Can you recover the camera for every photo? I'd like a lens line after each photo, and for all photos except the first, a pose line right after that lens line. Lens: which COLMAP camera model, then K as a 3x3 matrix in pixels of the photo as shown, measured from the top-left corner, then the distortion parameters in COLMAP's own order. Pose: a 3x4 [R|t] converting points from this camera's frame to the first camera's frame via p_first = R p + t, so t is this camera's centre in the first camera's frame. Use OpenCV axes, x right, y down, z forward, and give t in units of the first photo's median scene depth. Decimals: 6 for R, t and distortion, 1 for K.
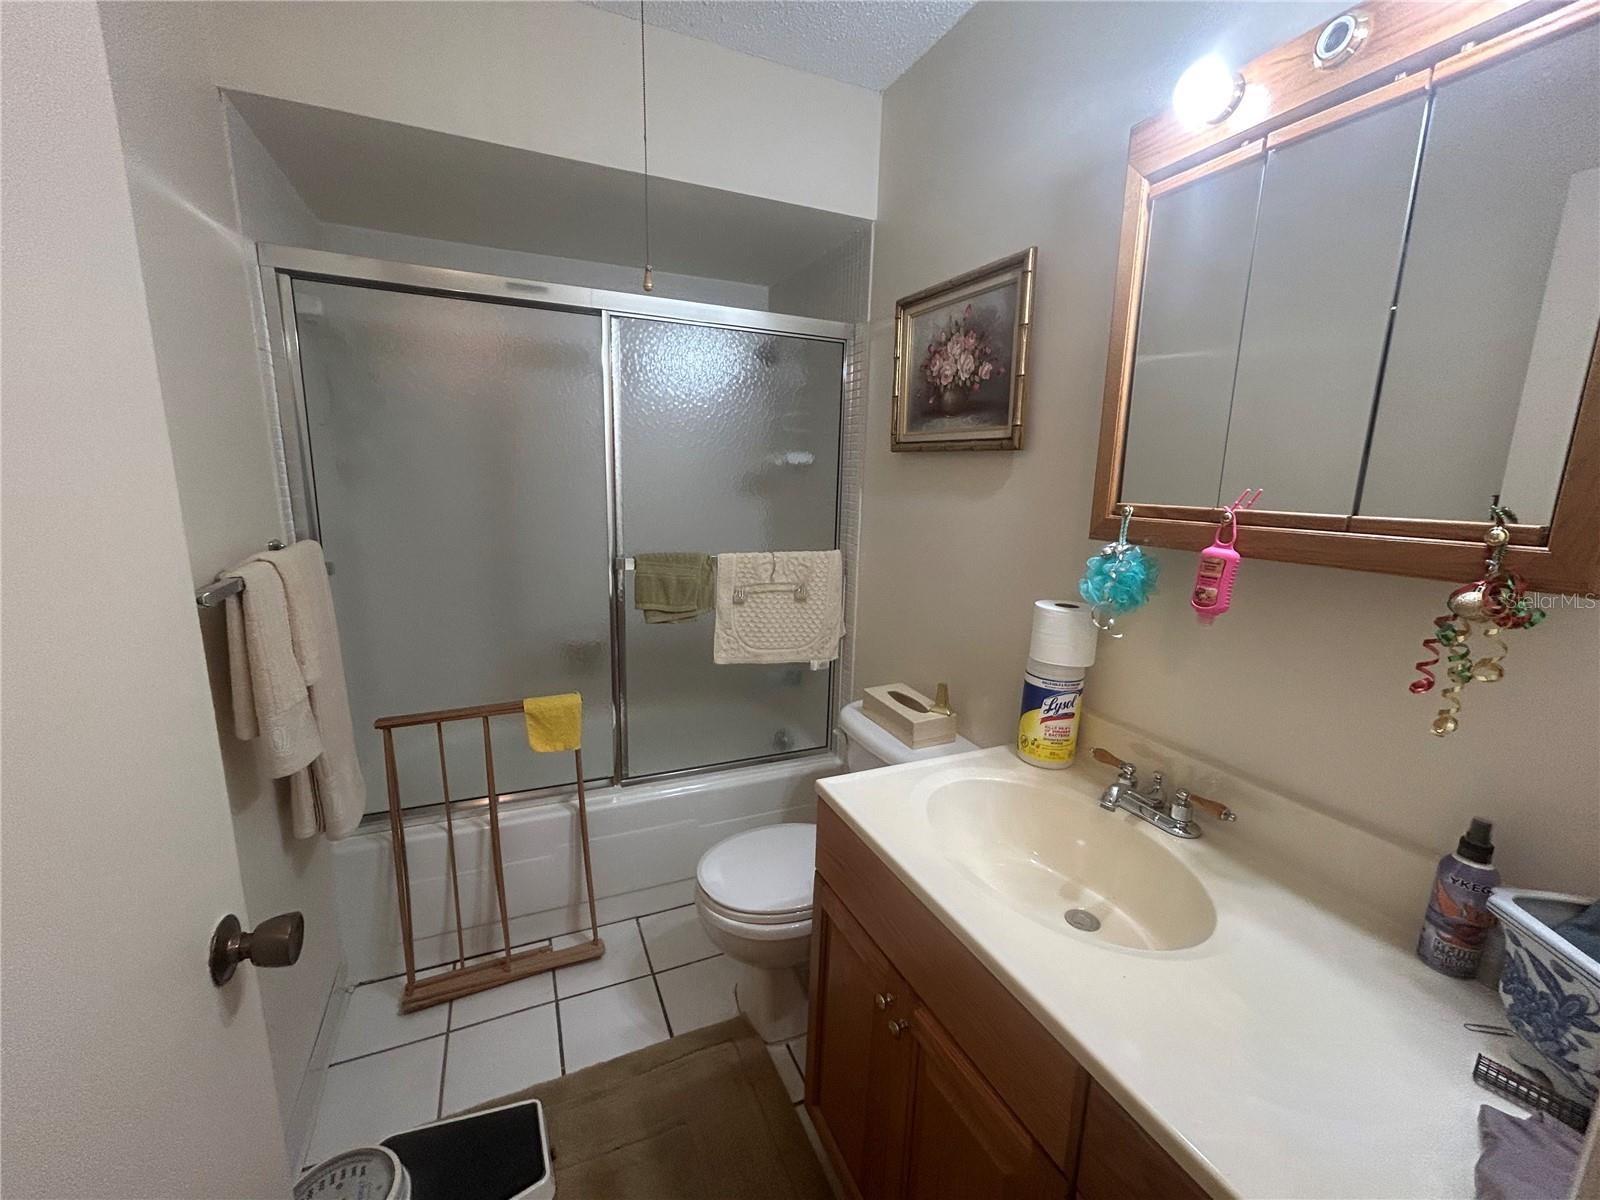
lens RADIAL K [[650.8, 0, 800.0], [0, 650.8, 600.0], [0, 0, 1]] dist [-0.009013, 0.005832]
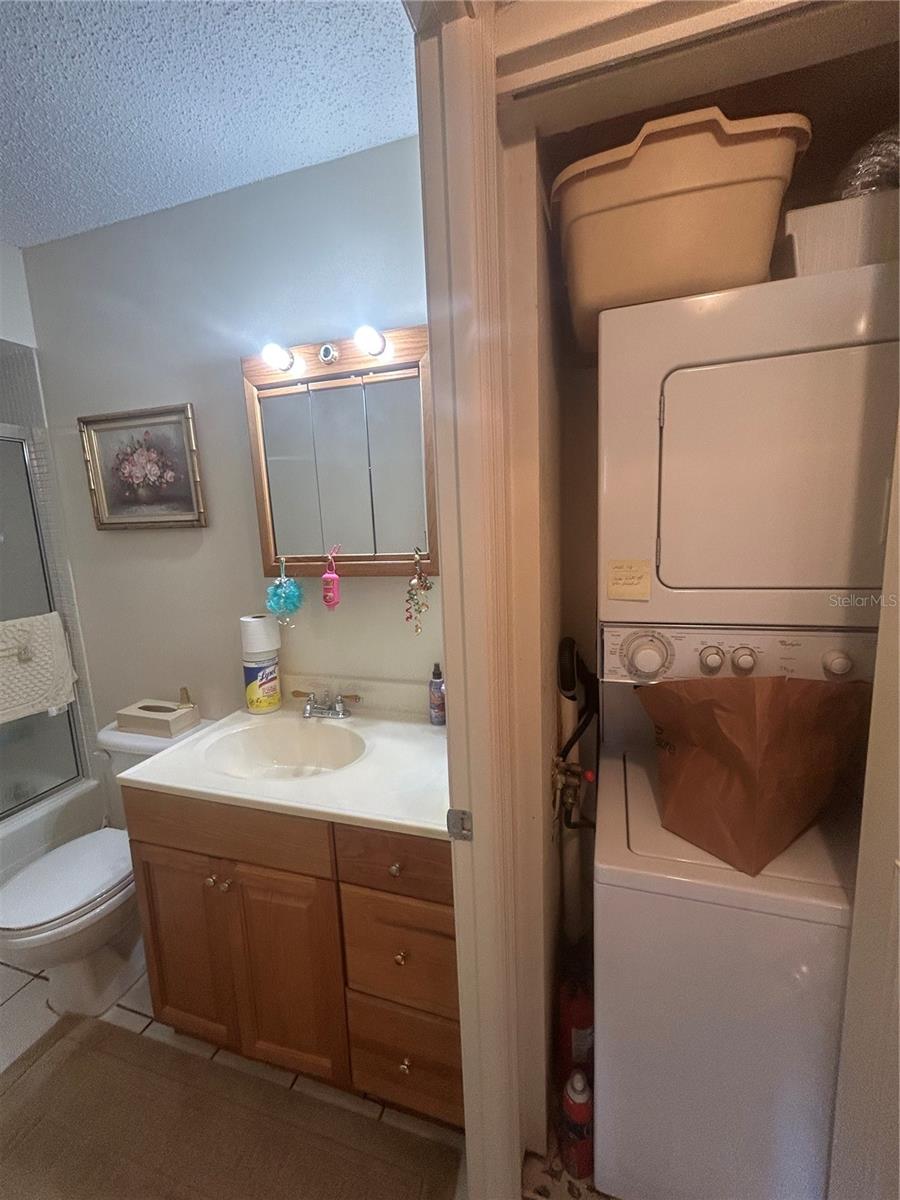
lens RADIAL K [[488.1, 0, 450.0], [0, 488.1, 600.0], [0, 0, 1]] dist [-0.009013, 0.005832]
pose [[0.664977, -0.174988, 0.726075, -0.179240], [0.197883, 0.978701, 0.054640, -0.005209], [-0.720172, 0.107344, 0.685441, -0.248966]]
